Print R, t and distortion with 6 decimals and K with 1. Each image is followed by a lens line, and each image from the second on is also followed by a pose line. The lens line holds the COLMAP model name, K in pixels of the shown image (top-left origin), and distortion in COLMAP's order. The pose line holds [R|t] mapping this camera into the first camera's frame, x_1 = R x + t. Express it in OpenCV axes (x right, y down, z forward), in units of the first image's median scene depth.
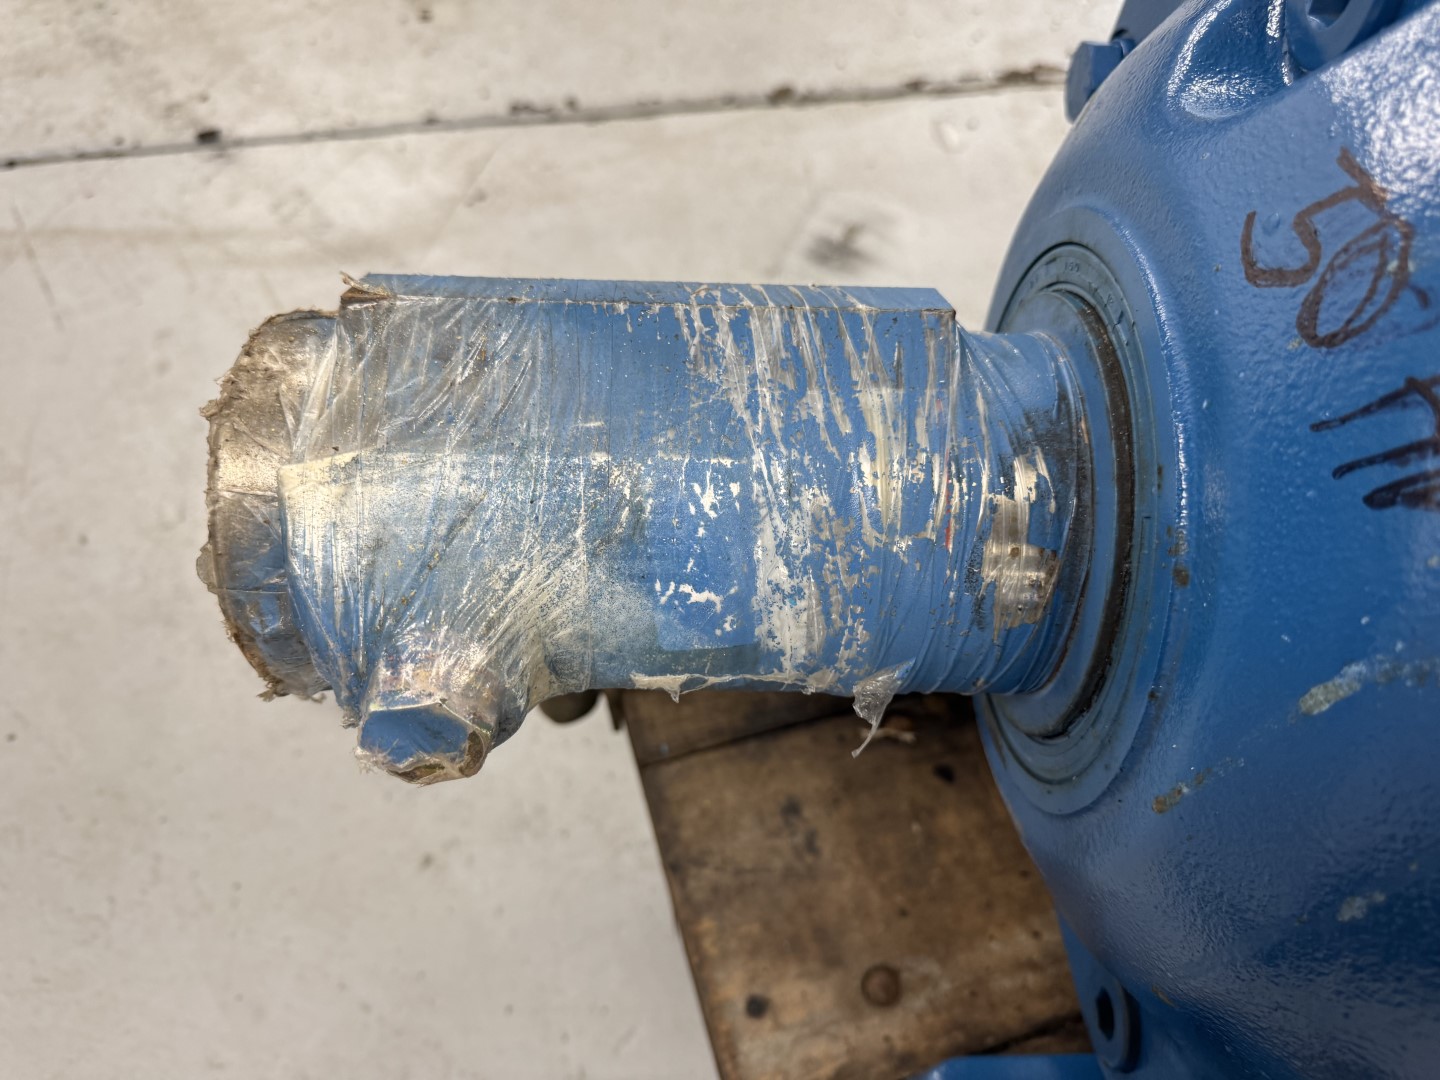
lens RADIAL K [[1064.5, 0, 697.8], [0, 1064.5, 539.0], [0, 0, 1]] dist [-0.009479, -0.006899]
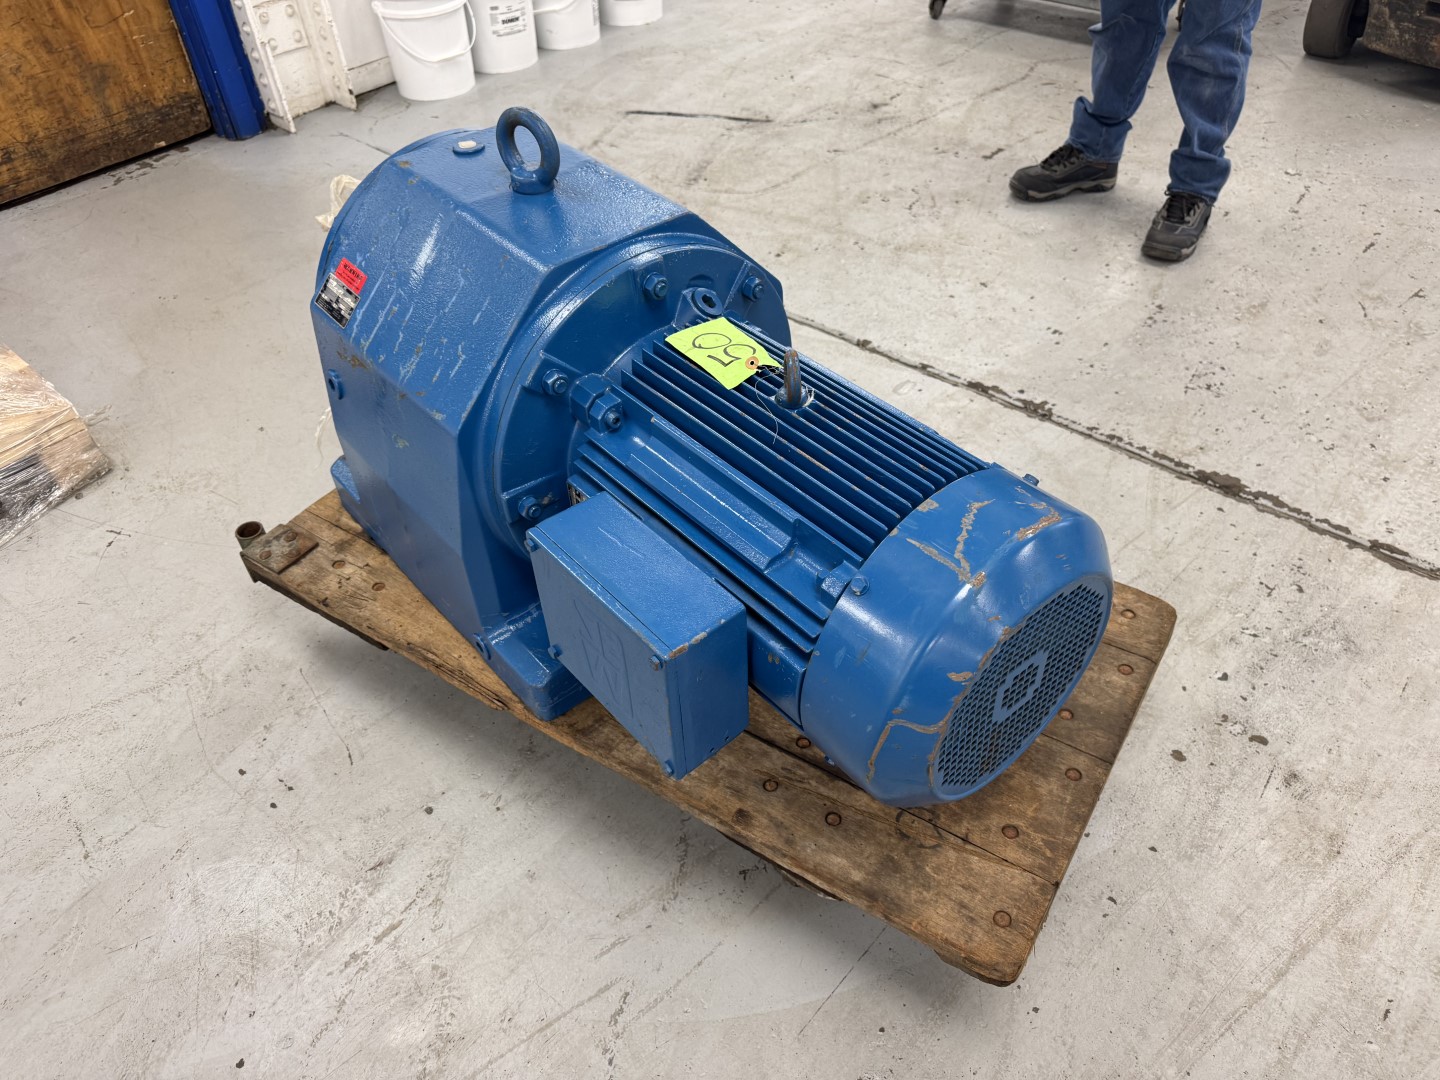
lens RADIAL K [[1002.5, 0, 720.0], [0, 1002.5, 540.0], [0, 0, 1]] dist [0.064229, -0.002012]
pose [[0.657103, 0.487340, -0.575079, 2.794738], [-0.613869, 0.788716, -0.033043, 0.217356], [0.437471, 0.374736, 0.817430, -1.192771]]
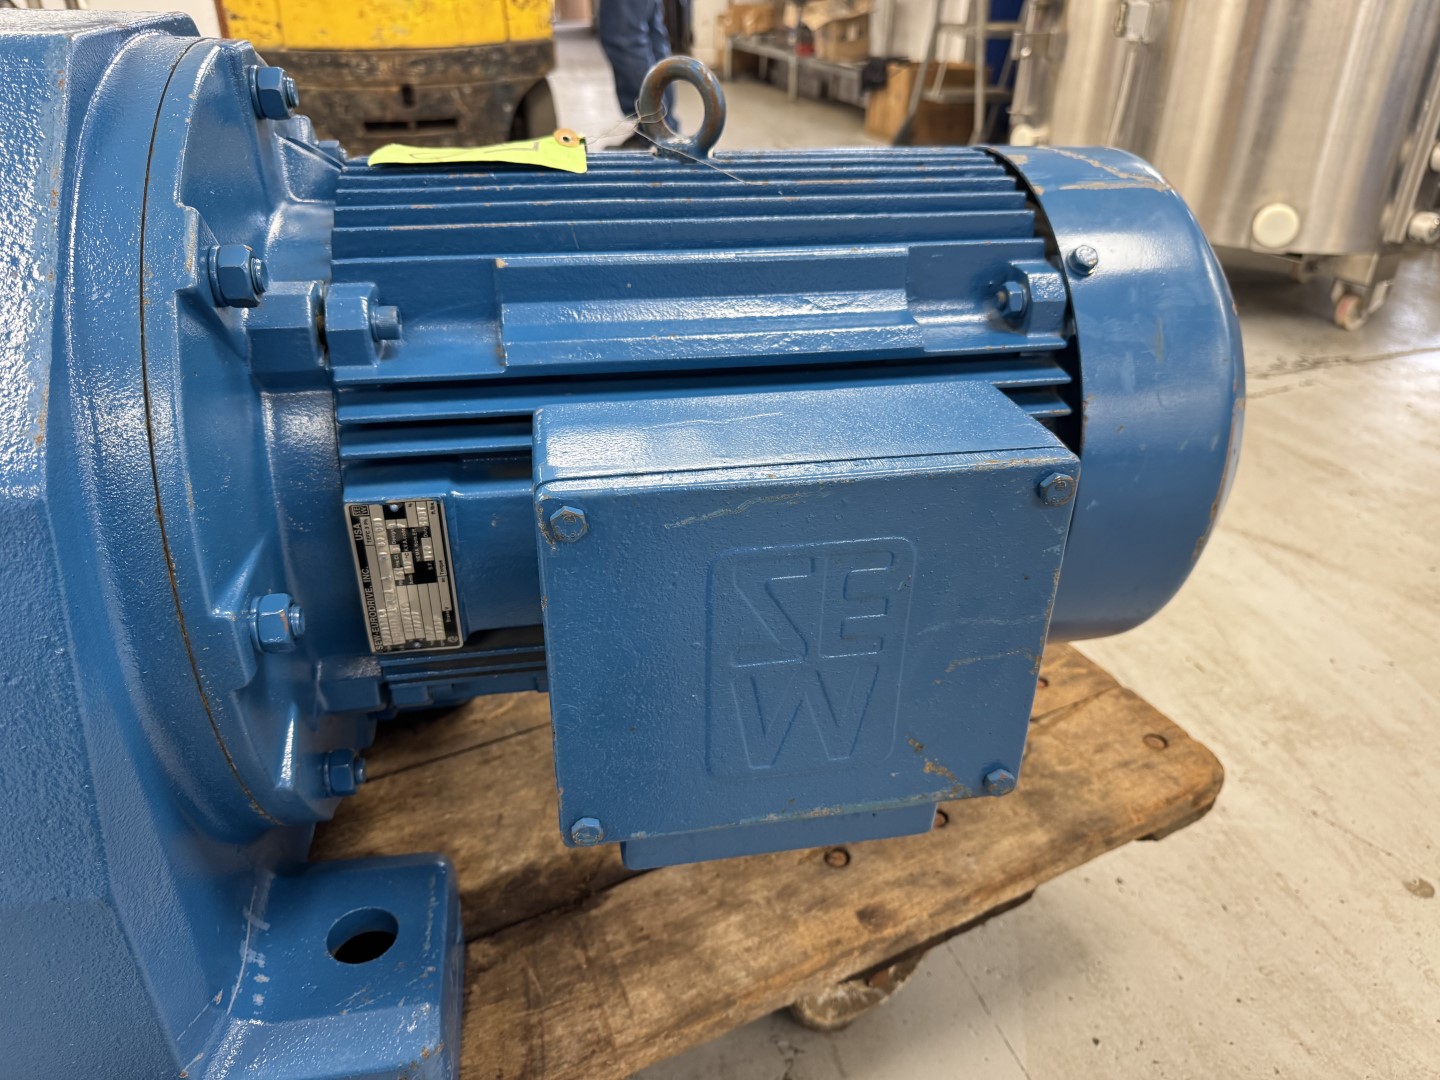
lens RADIAL K [[1025.7, 0, 720.0], [0, 1025.7, 540.0], [0, 0, 1]] dist [-0.003565, -0.007519]
pose [[0.982702, -0.099520, 0.156183, 1.486879], [0.161460, 0.873469, -0.459328, 0.749360], [-0.090708, 0.476600, 0.874428, -0.462559]]
